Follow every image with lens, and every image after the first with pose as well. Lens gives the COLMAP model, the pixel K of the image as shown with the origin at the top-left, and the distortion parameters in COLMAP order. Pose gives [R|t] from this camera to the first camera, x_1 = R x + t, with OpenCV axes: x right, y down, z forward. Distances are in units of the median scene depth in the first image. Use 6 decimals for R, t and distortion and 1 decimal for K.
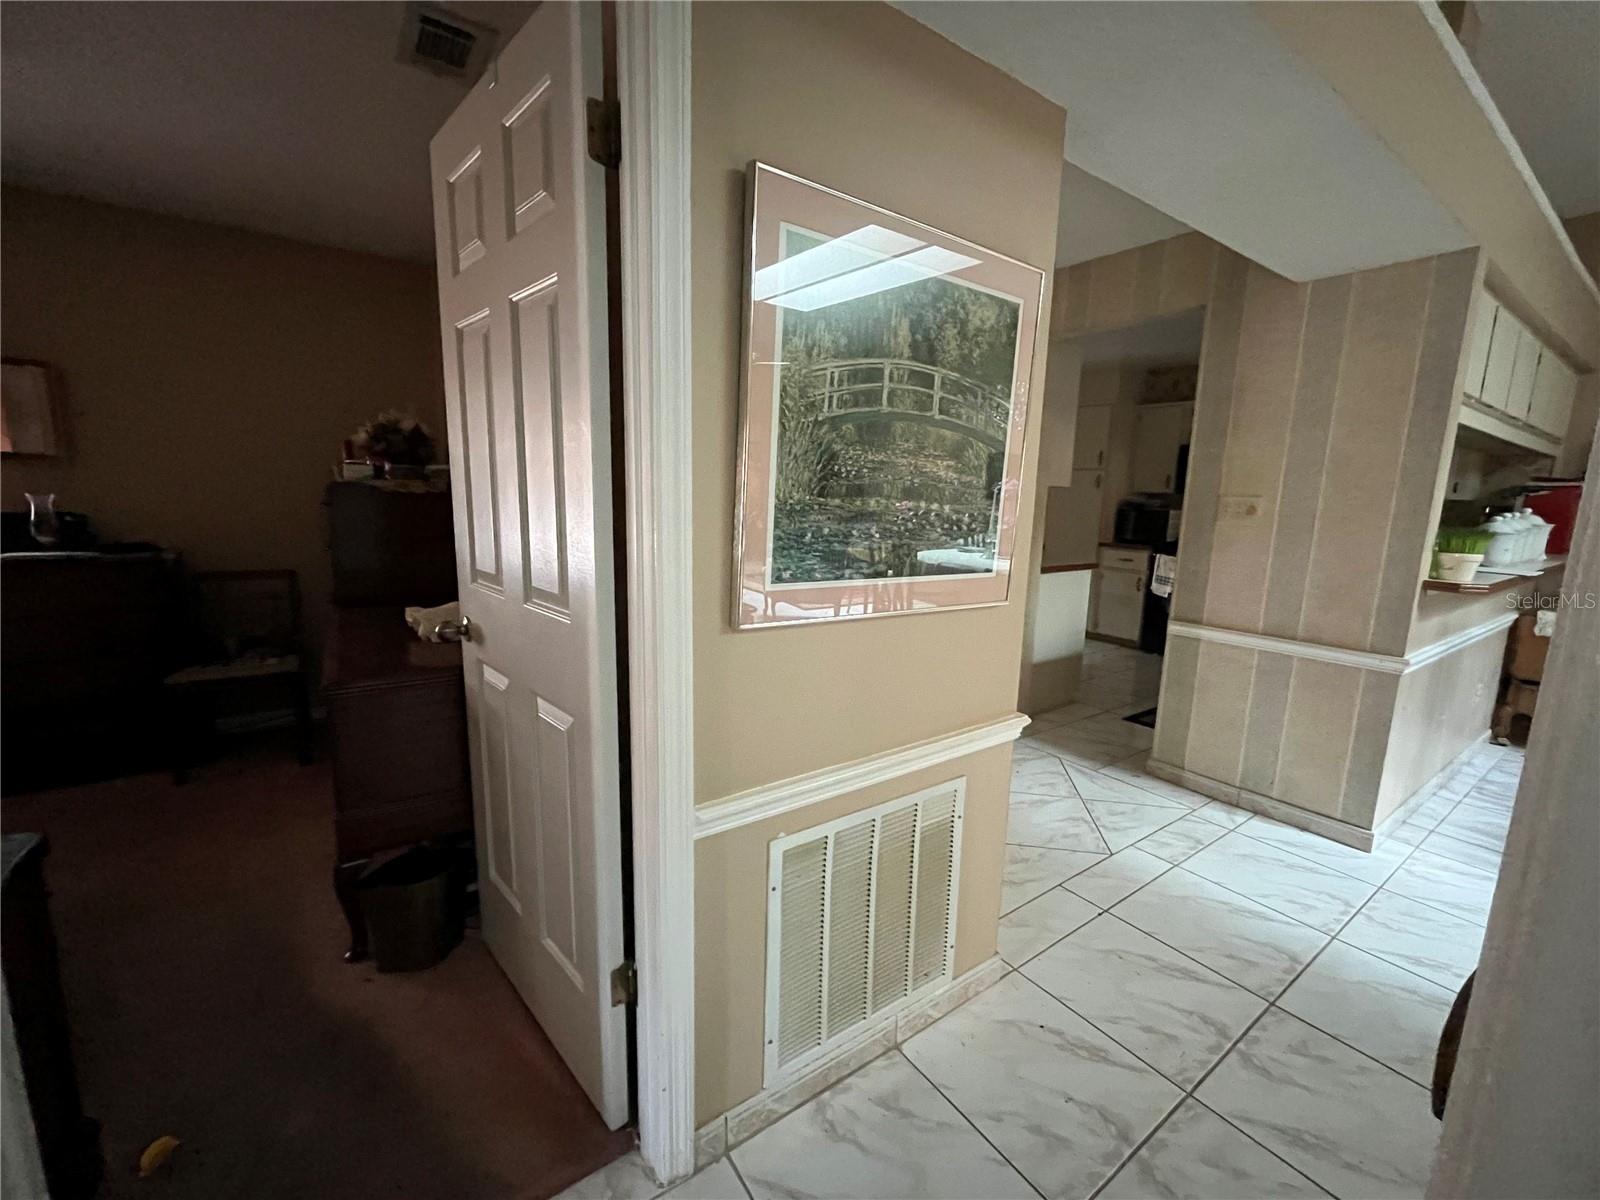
lens RADIAL K [[651.6, 0, 792.8], [0, 651.6, 607.7], [0, 0, 1]] dist [-0.002301, 0.000088]
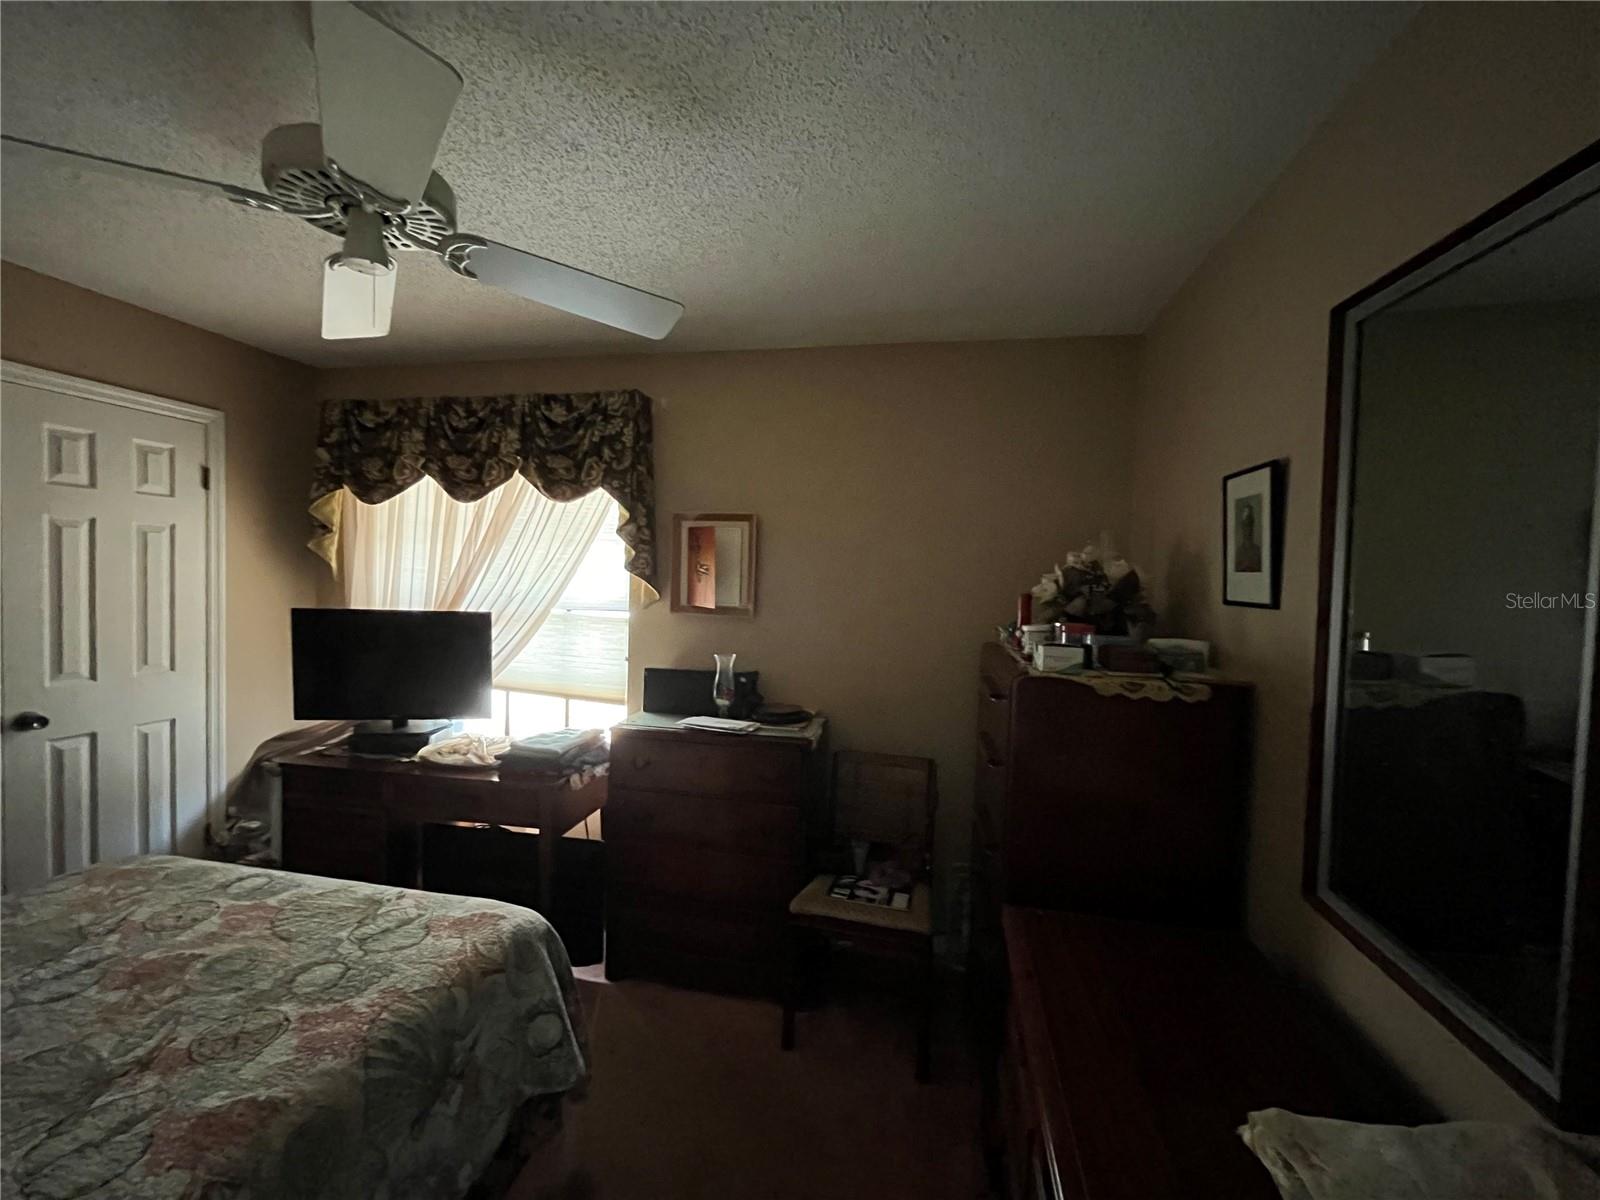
lens RADIAL K [[651.6, 0, 797.9], [0, 651.6, 600.0], [0, 0, 1]] dist [-0.002301, 0.000088]
pose [[0.695003, 0.016738, -0.718812, -0.387145], [-0.134073, 0.985212, -0.106690, -0.157542], [0.706396, 0.170523, 0.686969, 0.390679]]
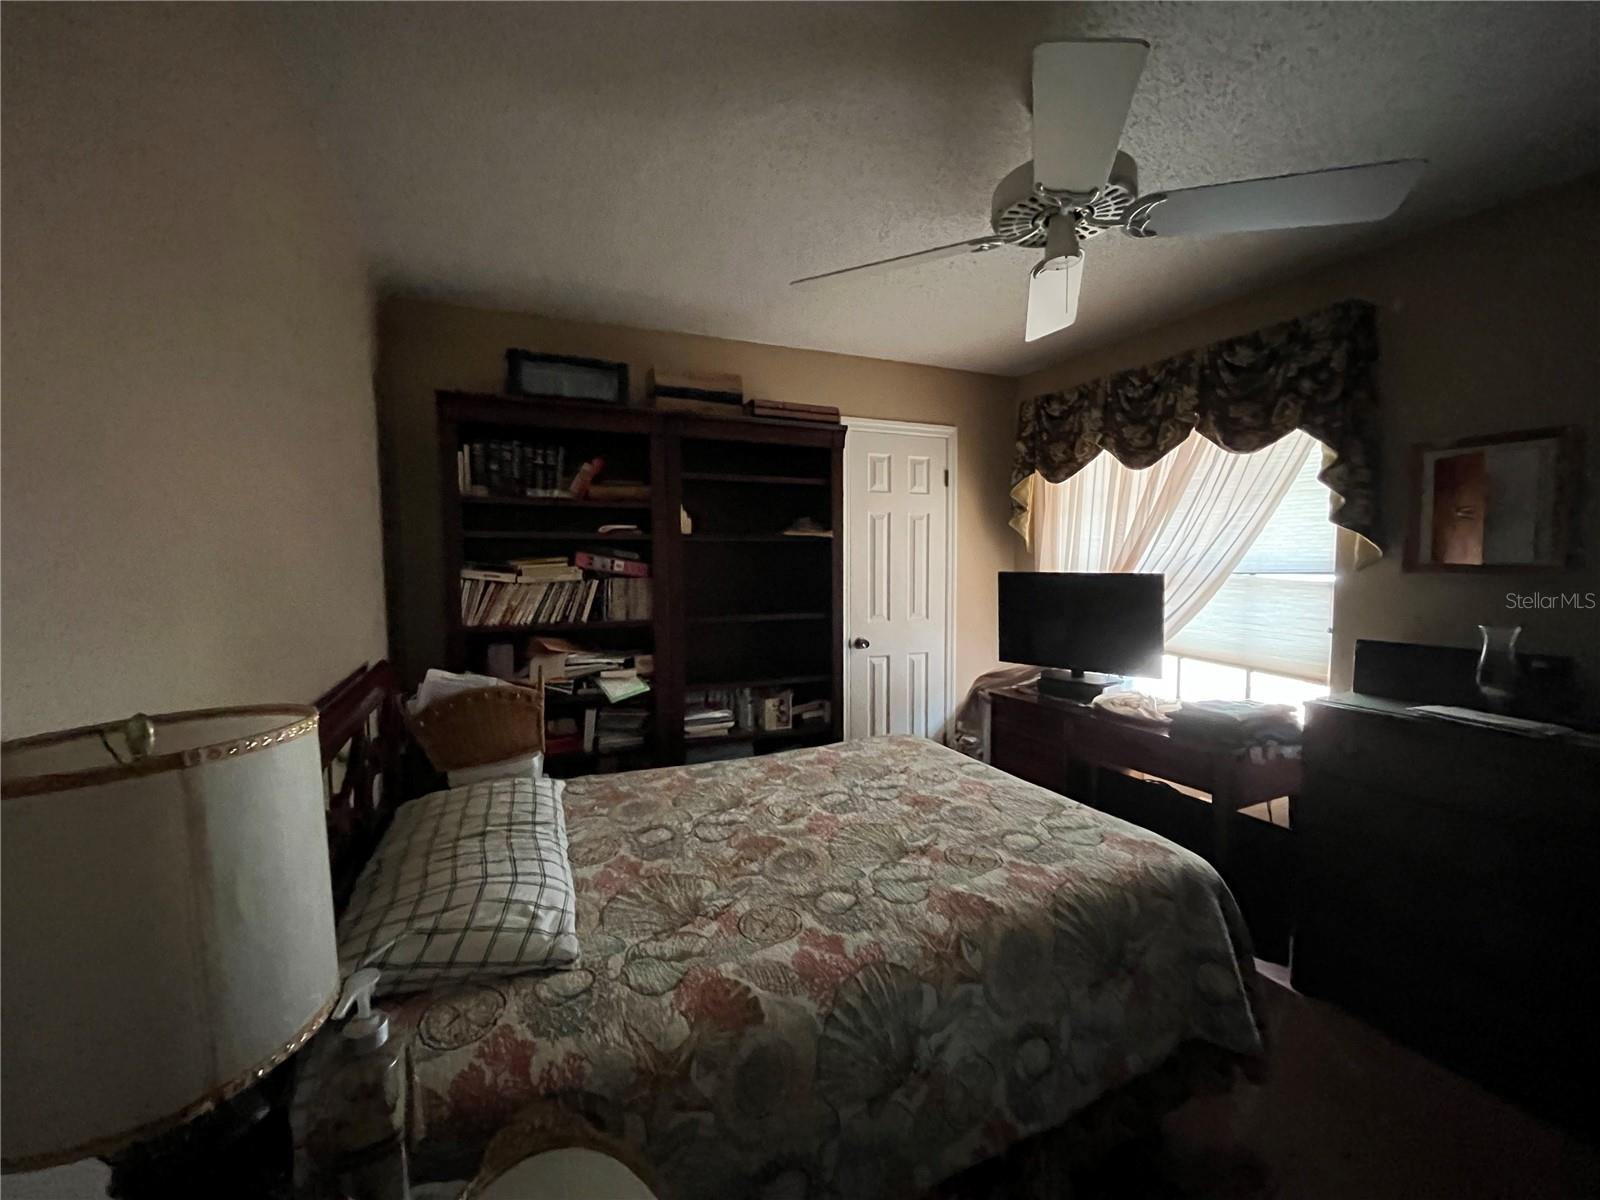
lens RADIAL K [[651.6, 0, 797.9], [0, 651.6, 599.8], [0, 0, 1]] dist [-0.002301, 0.000088]
pose [[-0.179803, 0.037215, -0.982998, -0.343462], [-0.169001, 0.983258, 0.068138, -0.118308], [0.969077, 0.178379, -0.170503, 0.379330]]
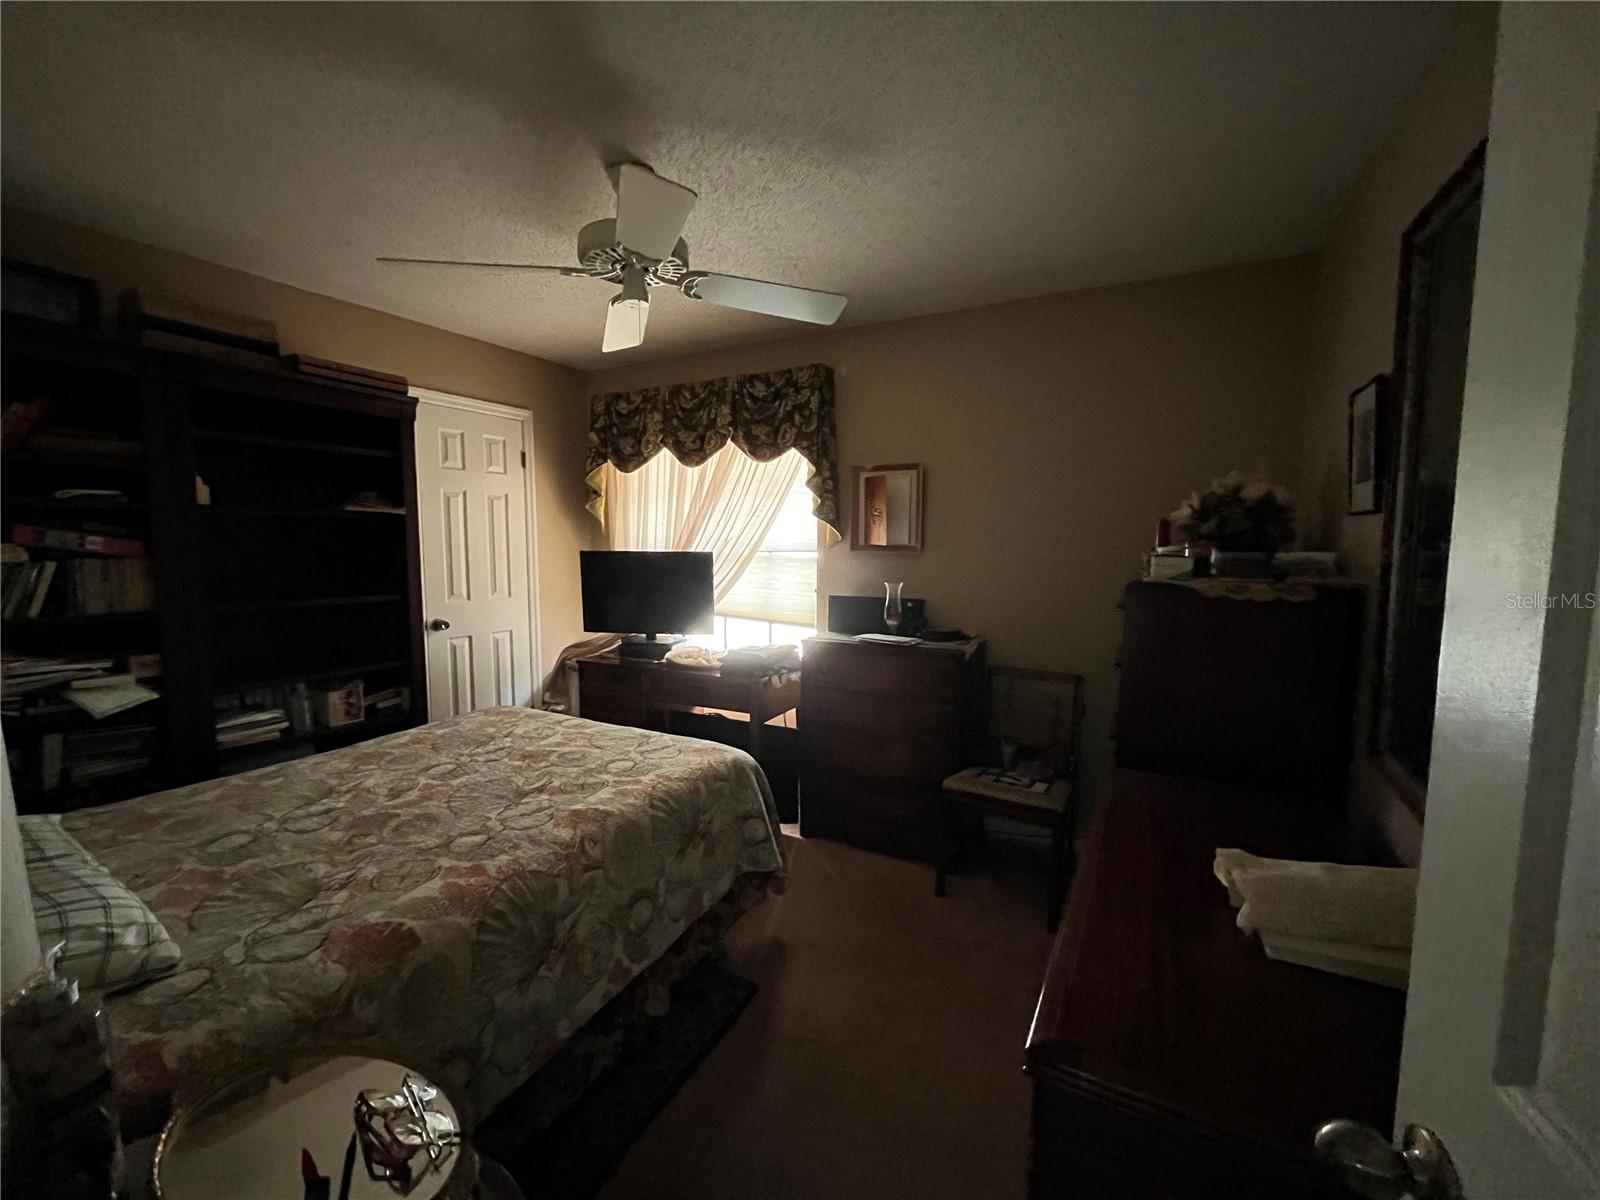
lens RADIAL K [[651.6, 0, 795.2], [0, 651.6, 599.2], [0, 0, 1]] dist [-0.002301, 0.000088]
pose [[0.445262, 0.058609, -0.893480, -0.219195], [-0.148448, 0.988878, -0.009111, -0.105545], [0.883009, 0.136692, 0.449010, 0.332054]]
